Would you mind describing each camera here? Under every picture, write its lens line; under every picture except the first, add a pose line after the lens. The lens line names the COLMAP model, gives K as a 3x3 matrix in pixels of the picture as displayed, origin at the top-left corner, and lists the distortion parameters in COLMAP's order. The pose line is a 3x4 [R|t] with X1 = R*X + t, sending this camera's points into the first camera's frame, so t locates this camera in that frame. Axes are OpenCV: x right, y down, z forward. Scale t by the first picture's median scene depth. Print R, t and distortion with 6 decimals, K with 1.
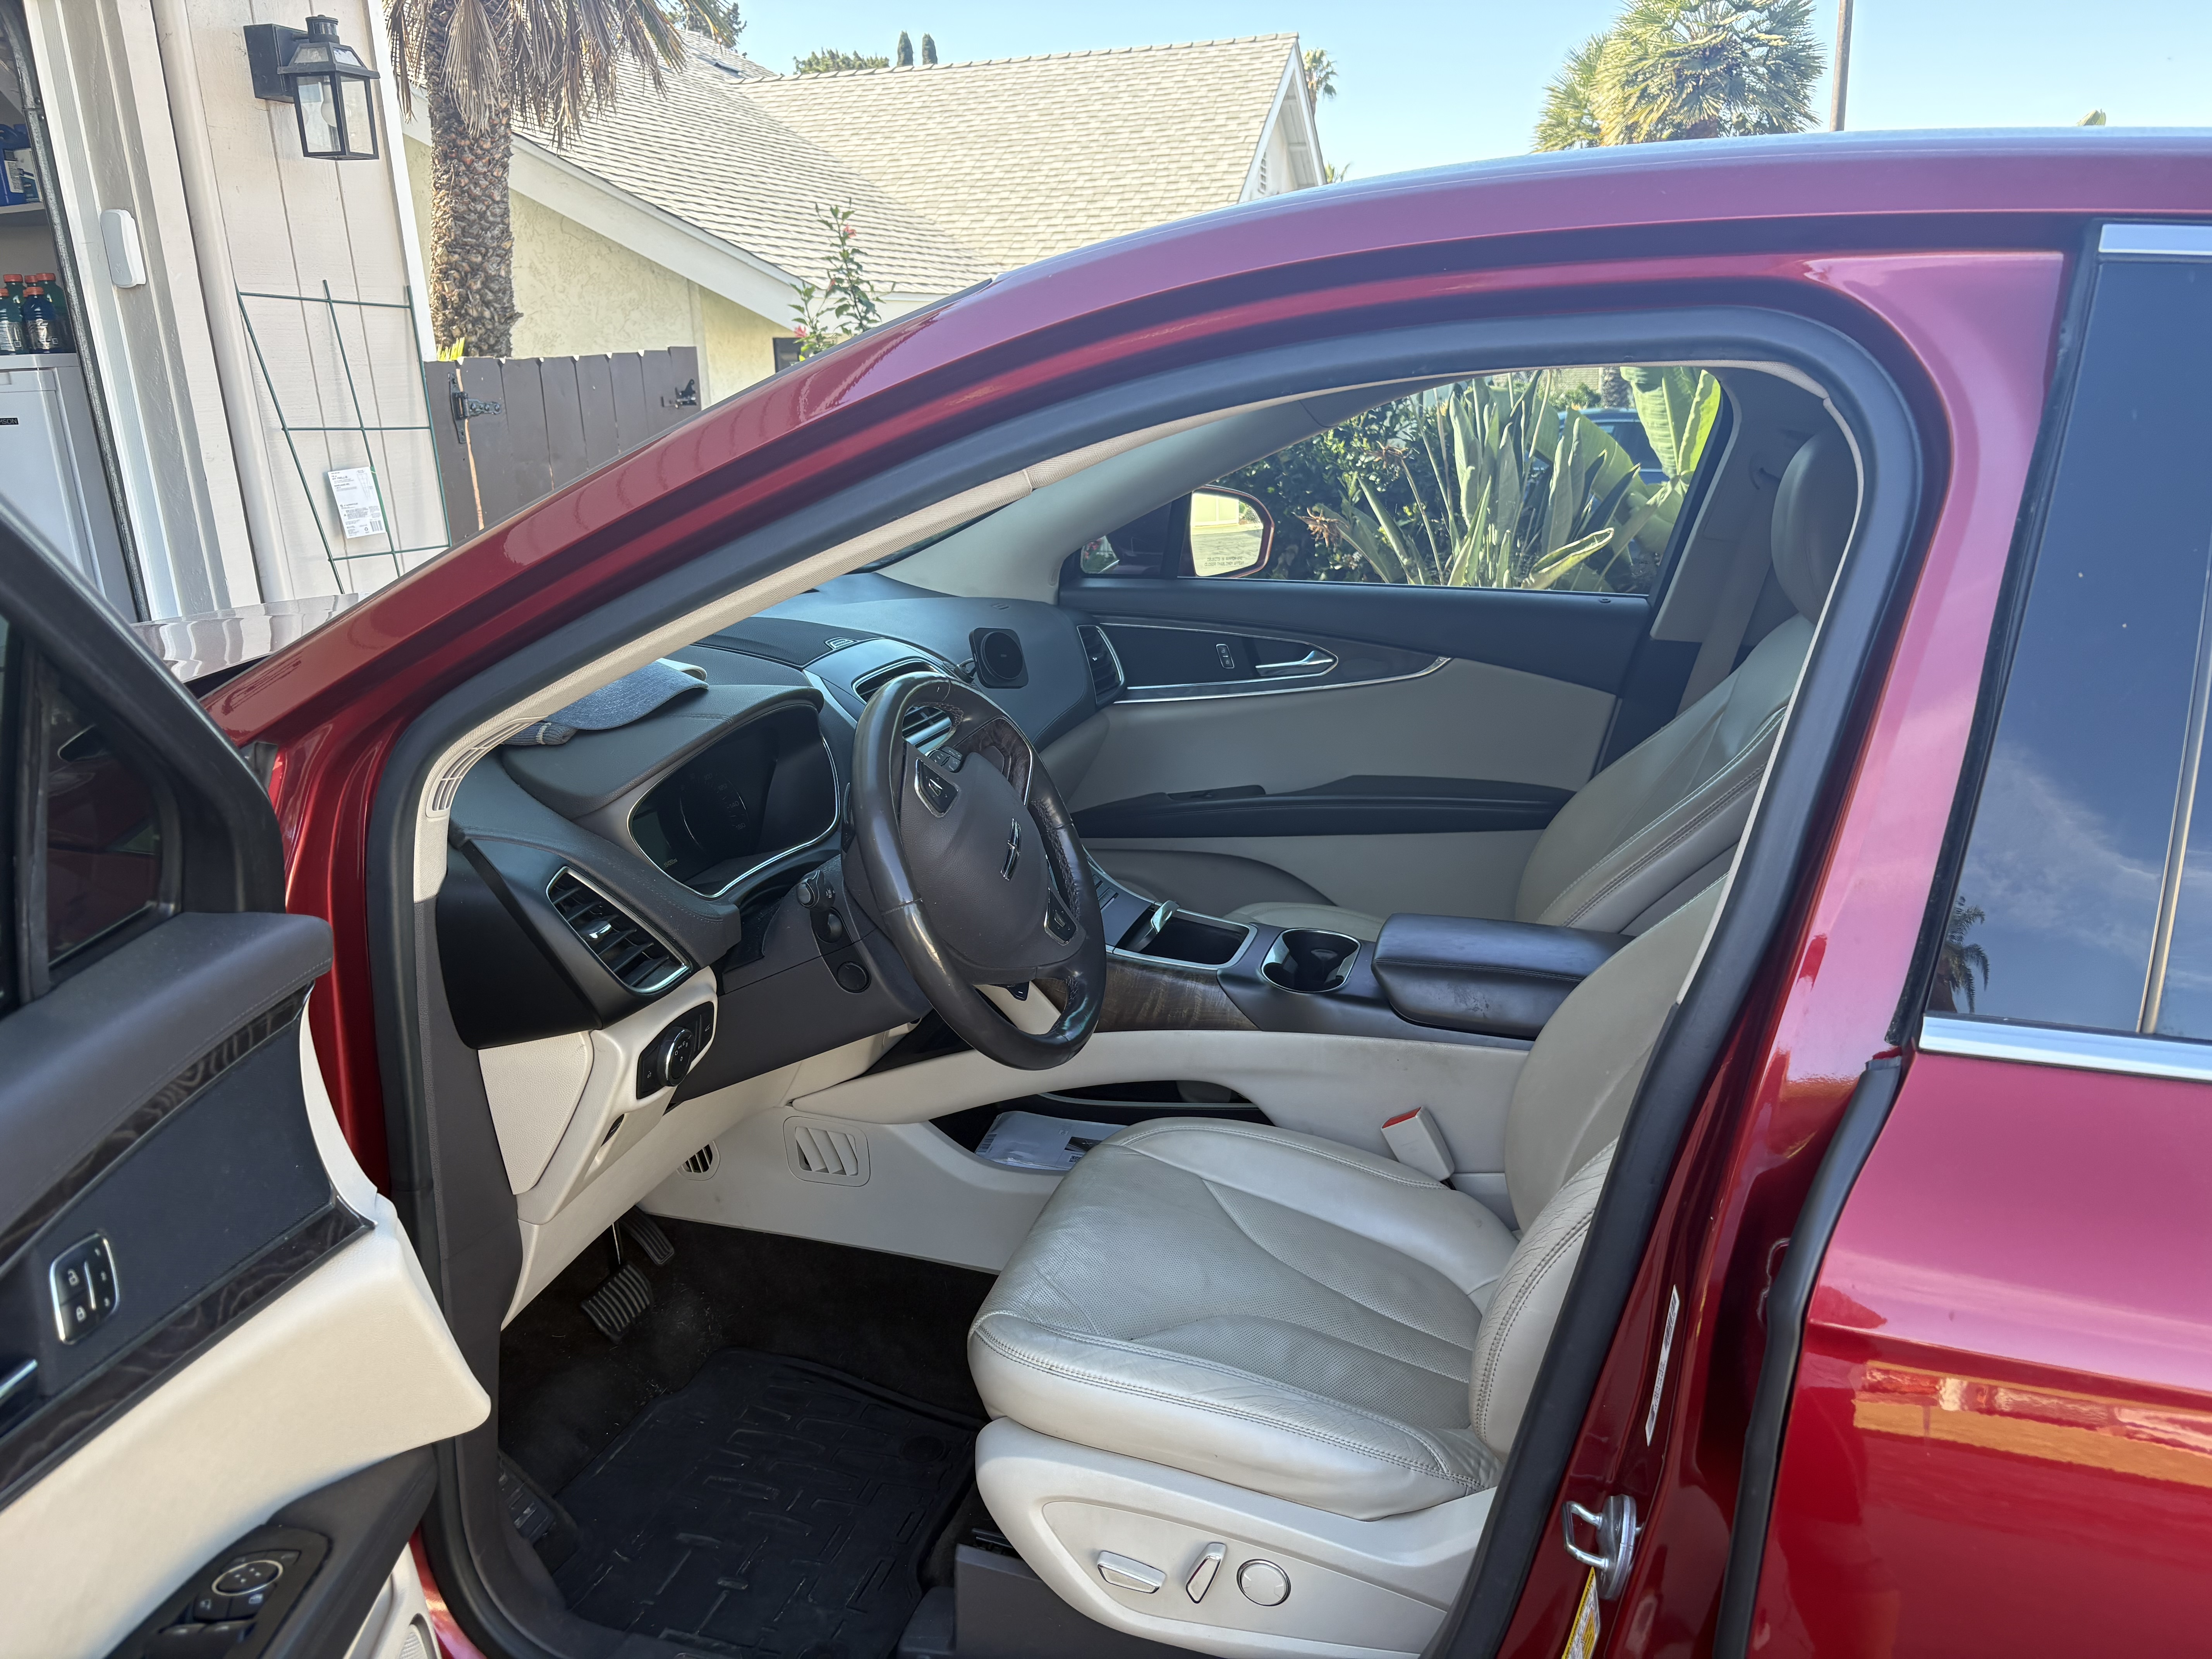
lens RADIAL K [[1671.0, 0, 1114.9], [0, 1671.0, 823.4], [0, 0, 1]] dist [0.008351, -0.004002]
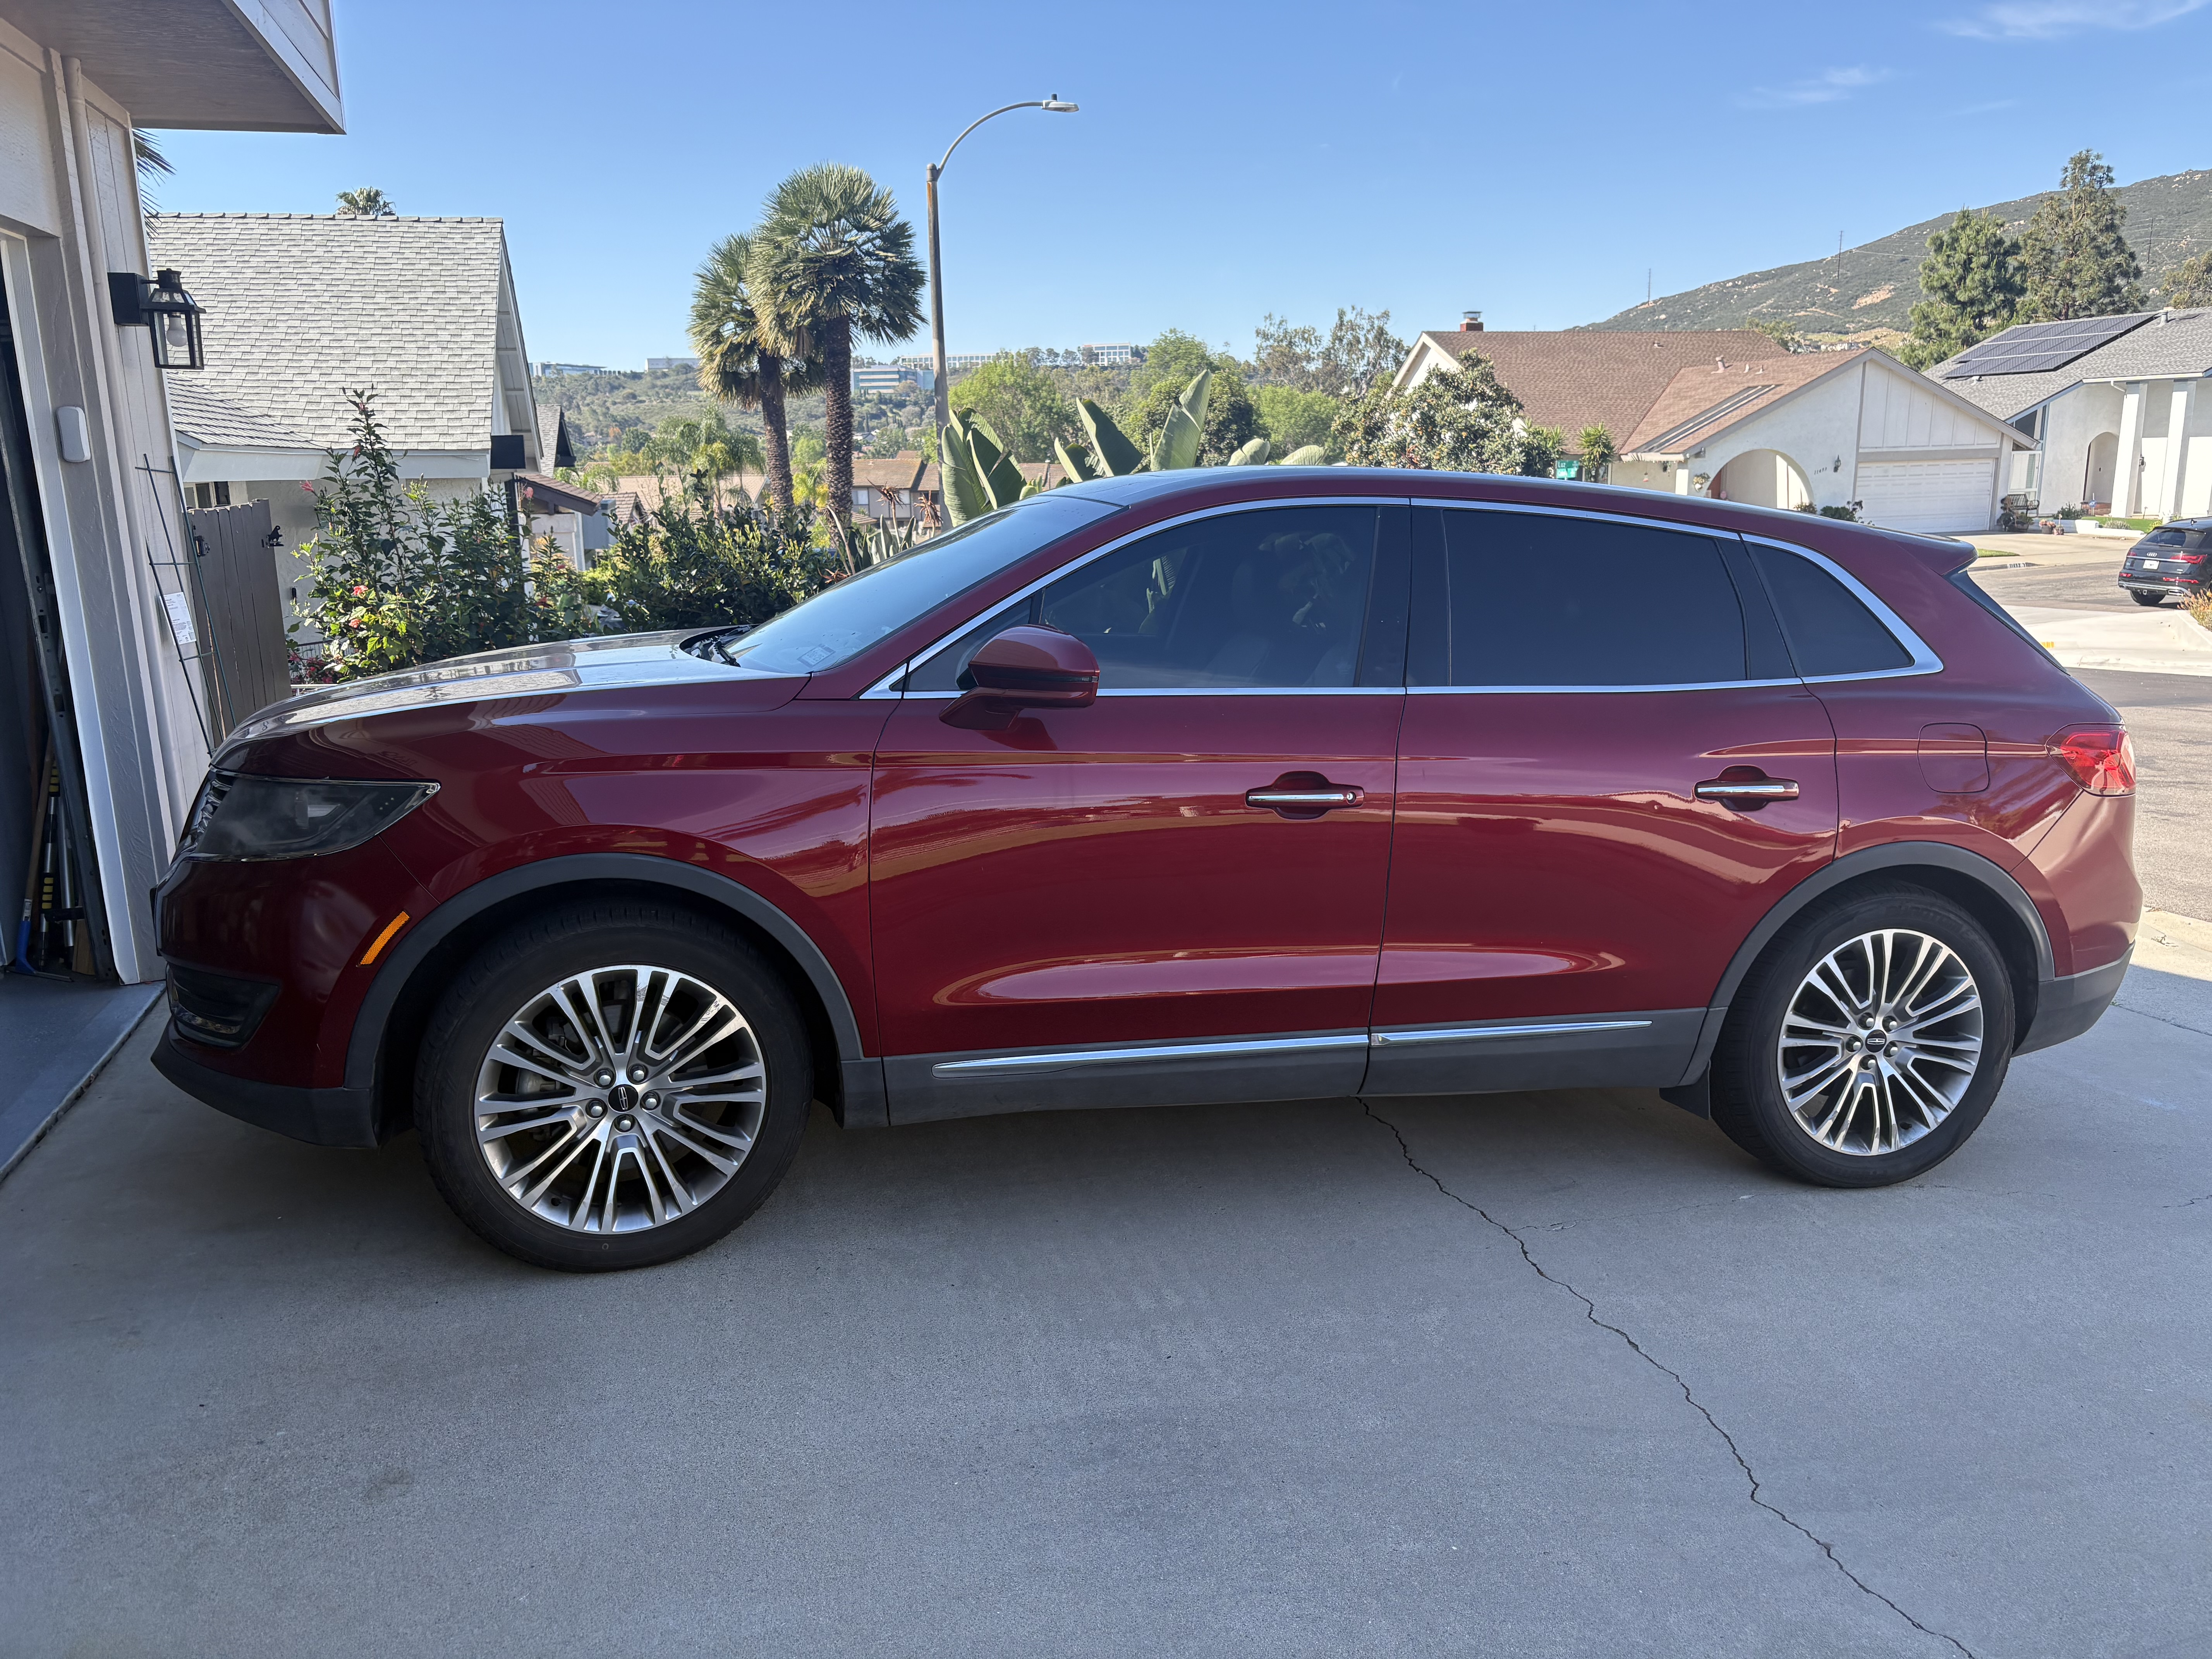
lens RADIAL K [[1671.0, 0, 1114.9], [0, 1671.0, 823.4], [0, 0, 1]] dist [0.008351, -0.004002]
pose [[0.864784, -0.084475, 0.494988, -0.277634], [0.124202, 0.991103, -0.047848, 0.071181], [-0.486542, 0.102857, 0.867581, -0.282604]]
